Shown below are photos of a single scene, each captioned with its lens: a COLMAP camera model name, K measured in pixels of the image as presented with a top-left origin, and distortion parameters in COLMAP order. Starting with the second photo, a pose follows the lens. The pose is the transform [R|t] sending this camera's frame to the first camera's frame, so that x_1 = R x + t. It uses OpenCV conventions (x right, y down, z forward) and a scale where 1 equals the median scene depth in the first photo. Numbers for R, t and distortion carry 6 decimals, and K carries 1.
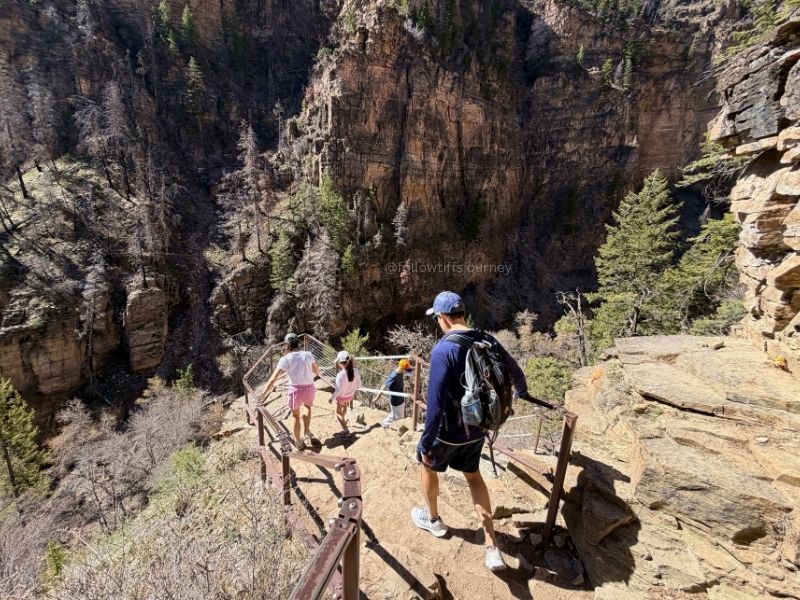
lens RADIAL K [[318.7, 0, 399.7], [0, 318.7, 300.7], [0, 0, 1]] dist [0.001433, 0.000110]
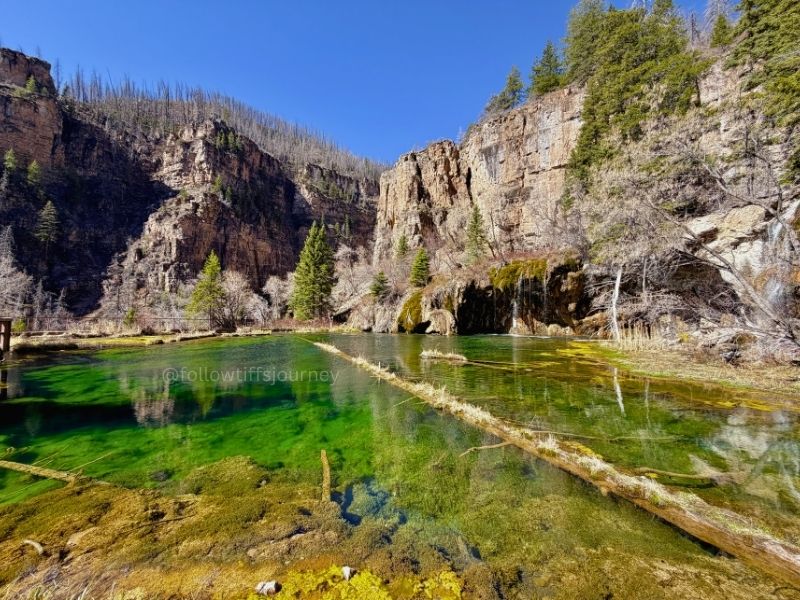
lens RADIAL K [[318.7, 0, 398.9], [0, 318.7, 297.7], [0, 0, 1]] dist [0.001433, 0.000110]
pose [[0.801334, -0.009347, 0.598145, -0.308888], [0.167009, 0.963618, -0.208683, 0.205474], [-0.574432, 0.267120, 0.773740, -0.943811]]
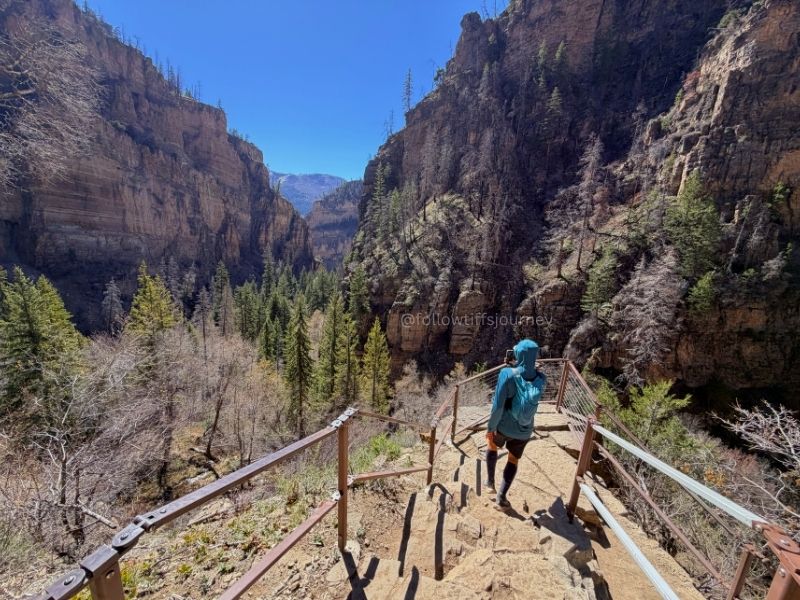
lens RADIAL K [[318.7, 0, 398.0], [0, 318.7, 301.3], [0, 0, 1]] dist [0.001433, 0.000110]
pose [[0.592570, 0.165293, -0.788378, 0.001724], [-0.208860, 0.976776, 0.047807, 0.002164], [0.777971, 0.136332, 0.613331, 0.026876]]
